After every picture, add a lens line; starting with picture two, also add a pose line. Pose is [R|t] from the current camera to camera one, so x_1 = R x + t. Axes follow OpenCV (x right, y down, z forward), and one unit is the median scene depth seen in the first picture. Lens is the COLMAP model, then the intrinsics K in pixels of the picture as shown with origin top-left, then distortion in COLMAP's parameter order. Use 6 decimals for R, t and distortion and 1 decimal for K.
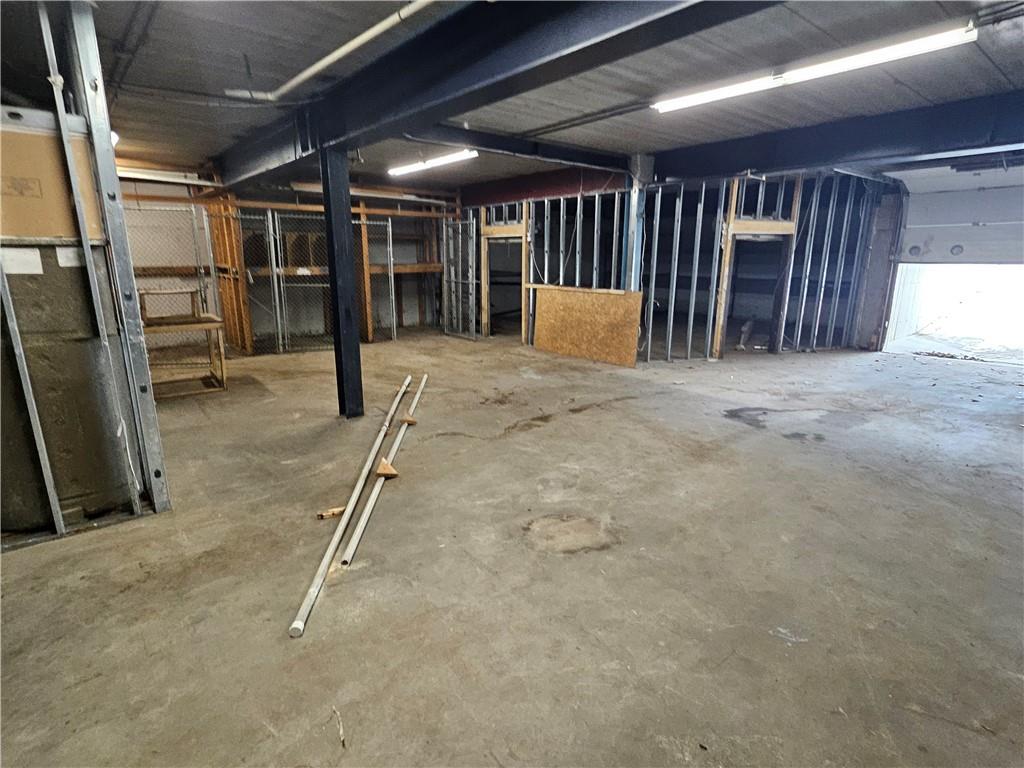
lens RADIAL K [[526.1, 0, 512.0], [0, 526.1, 384.0], [0, 0, 1]] dist [0.001010, 0.000292]
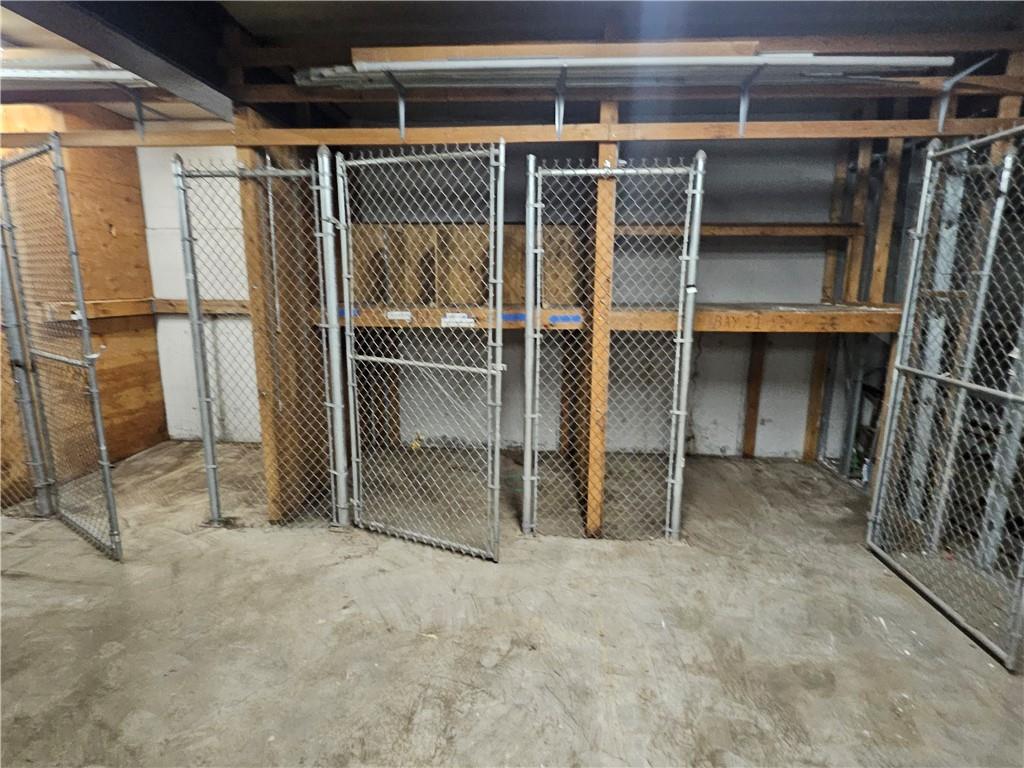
lens RADIAL K [[526.1, 0, 512.0], [0, 526.1, 384.0], [0, 0, 1]] dist [0.001010, 0.000292]
pose [[0.716843, 0.127837, -0.685415, -0.079043], [-0.174020, 0.984741, 0.001664, -0.148719], [0.675169, 0.118083, 0.728150, 0.640391]]
